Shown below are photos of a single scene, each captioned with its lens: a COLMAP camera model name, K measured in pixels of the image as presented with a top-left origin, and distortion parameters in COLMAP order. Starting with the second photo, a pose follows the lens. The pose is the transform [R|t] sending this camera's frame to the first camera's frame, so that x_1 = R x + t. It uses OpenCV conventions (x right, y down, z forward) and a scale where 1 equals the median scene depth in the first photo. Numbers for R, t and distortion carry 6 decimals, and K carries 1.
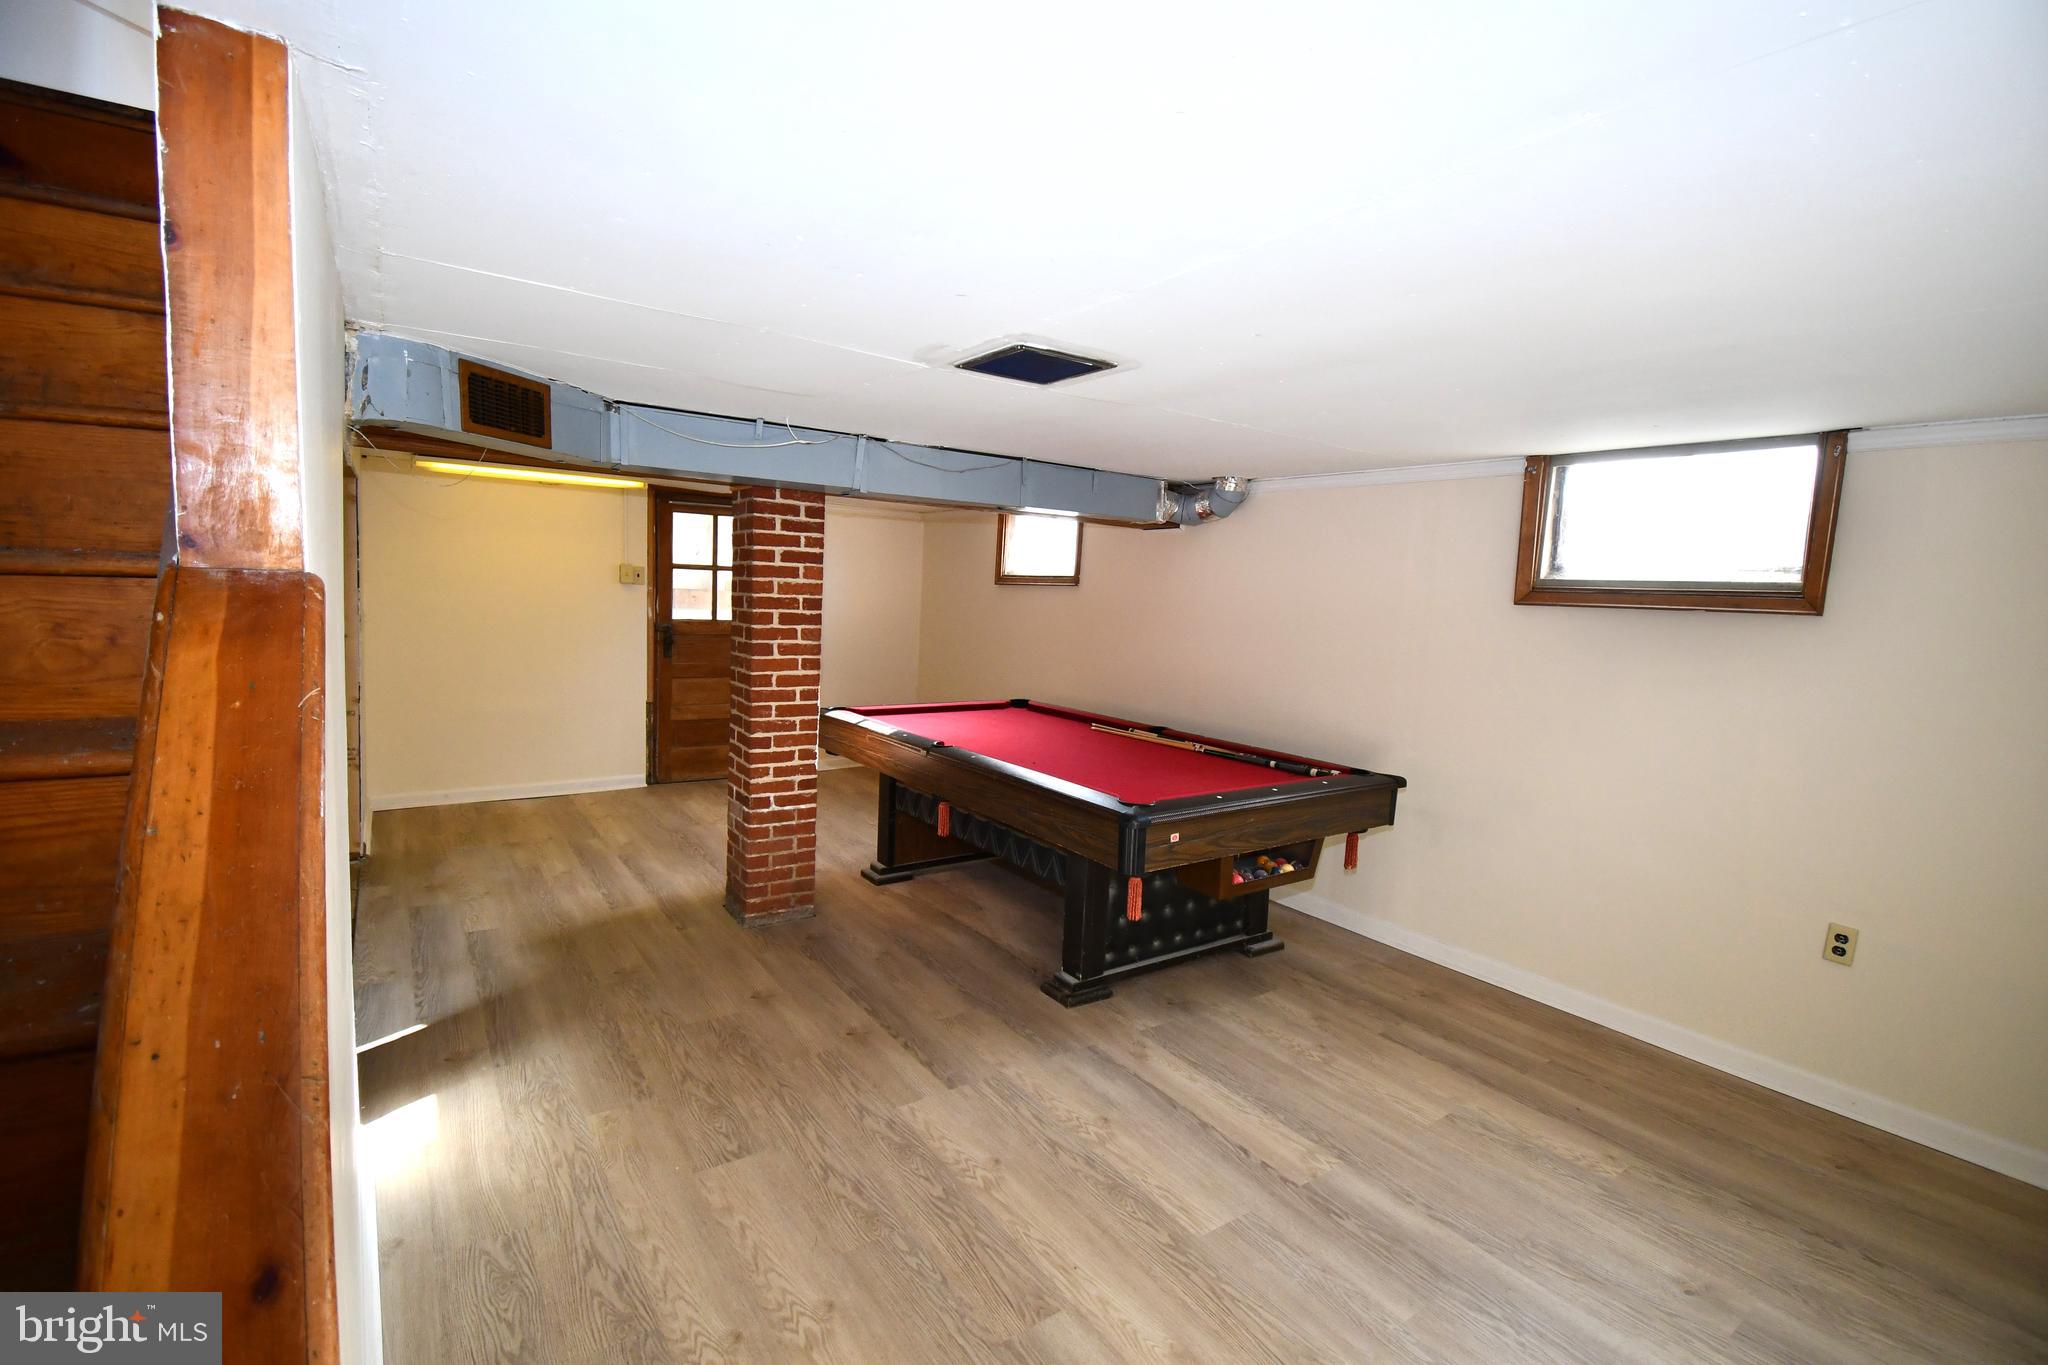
lens RADIAL K [[912.5, 0, 1020.9], [0, 912.5, 681.7], [0, 0, 1]] dist [0.013813, -0.021236]
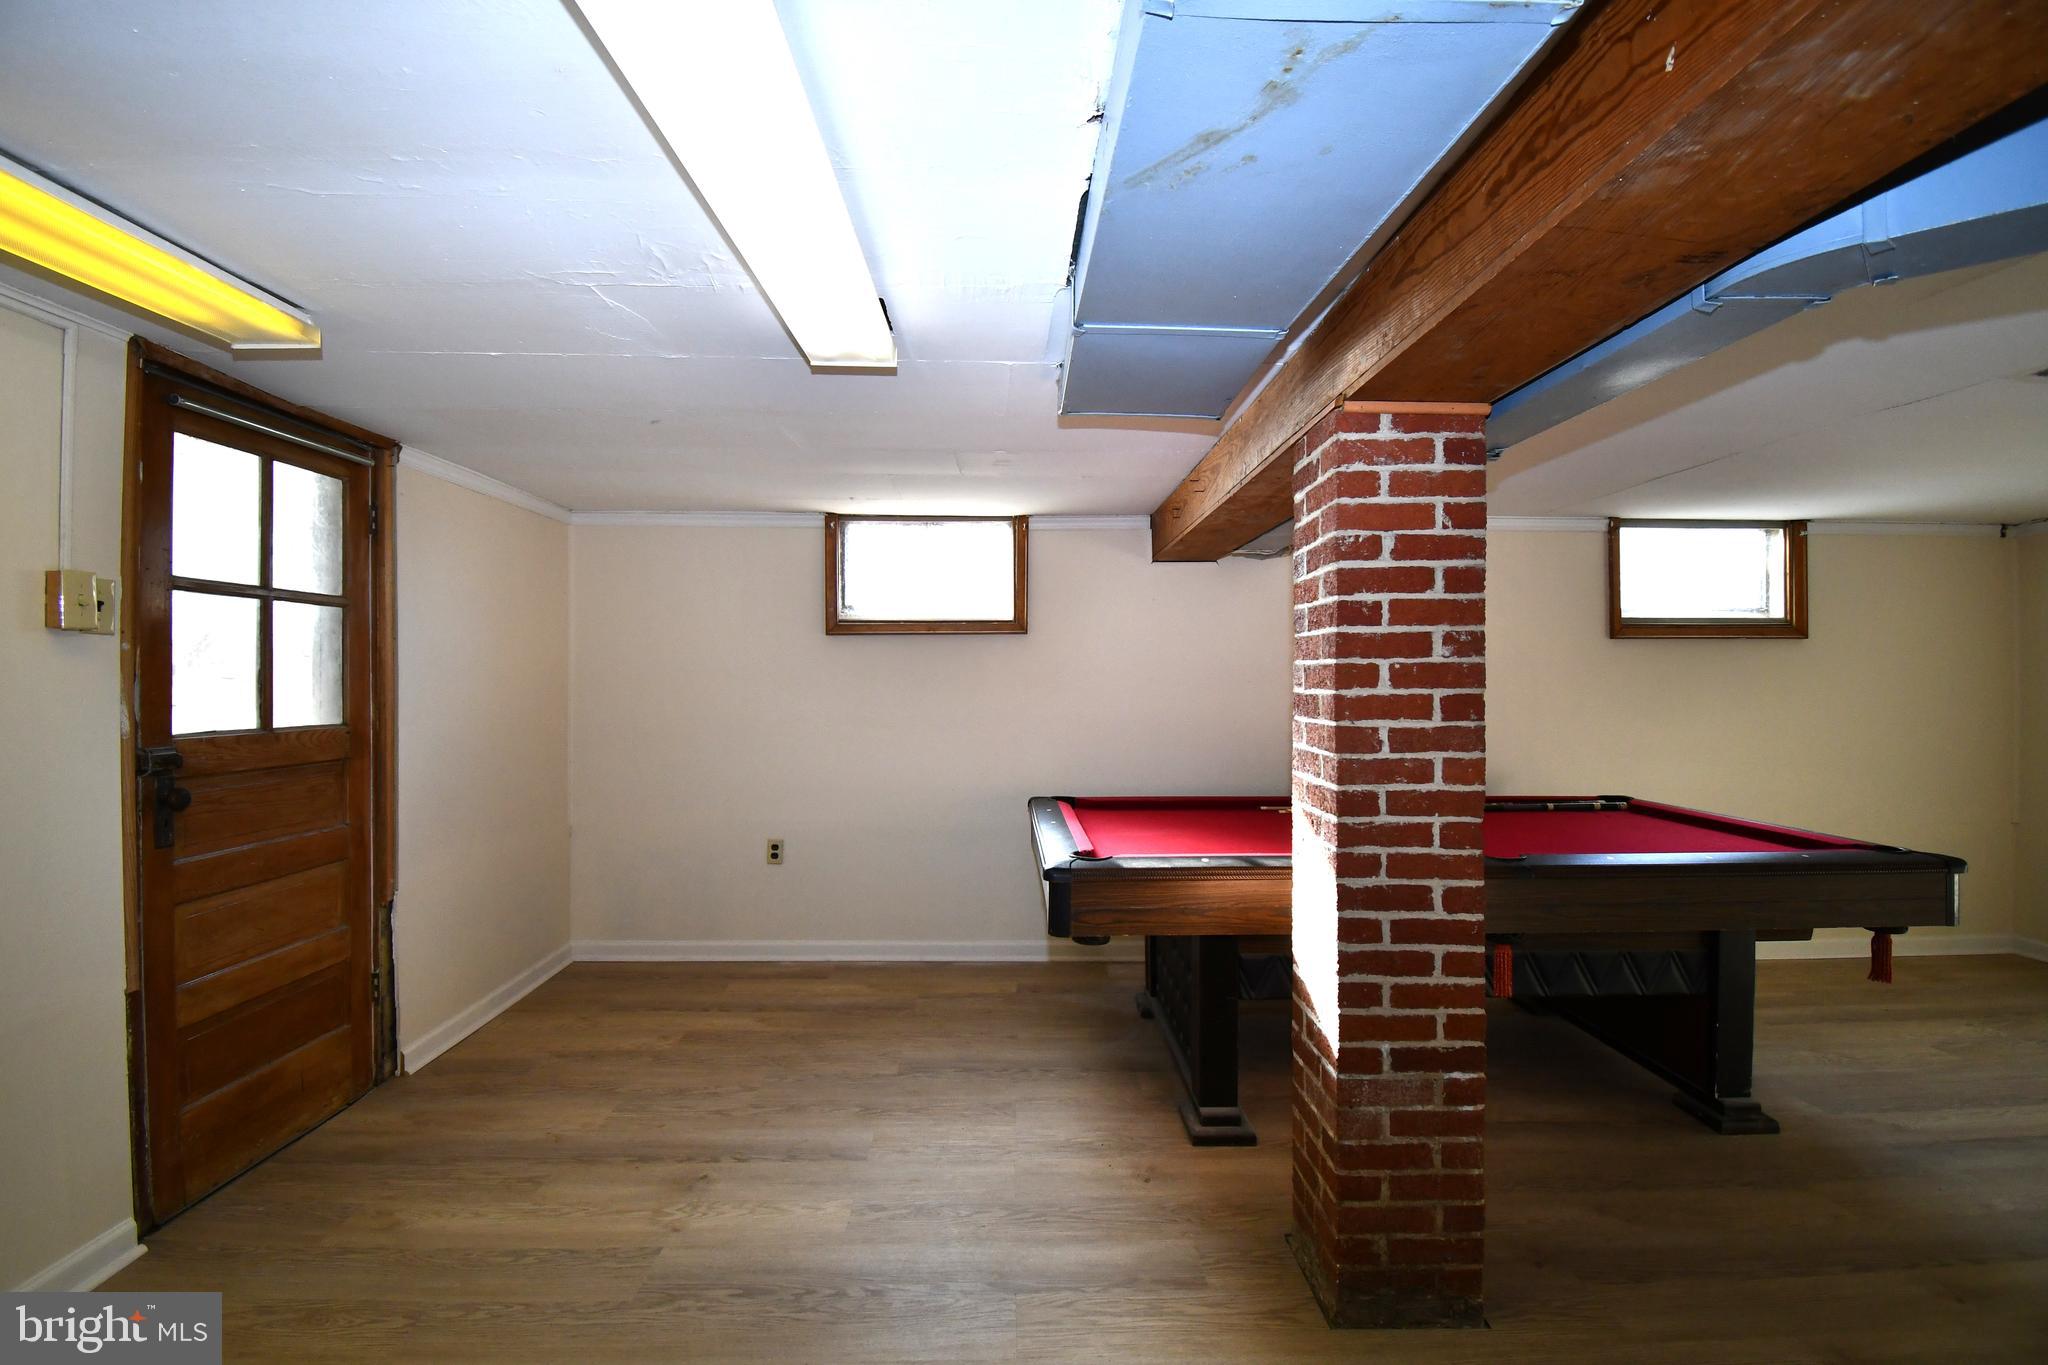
lens RADIAL K [[912.5, 0, 1020.9], [0, 912.5, 681.7], [0, 0, 1]] dist [0.013813, -0.021236]
pose [[0.546403, -0.053265, 0.835827, -0.494830], [0.099522, 0.995034, -0.001649, -0.056703], [-0.831589, 0.084084, 0.548990, 0.547461]]
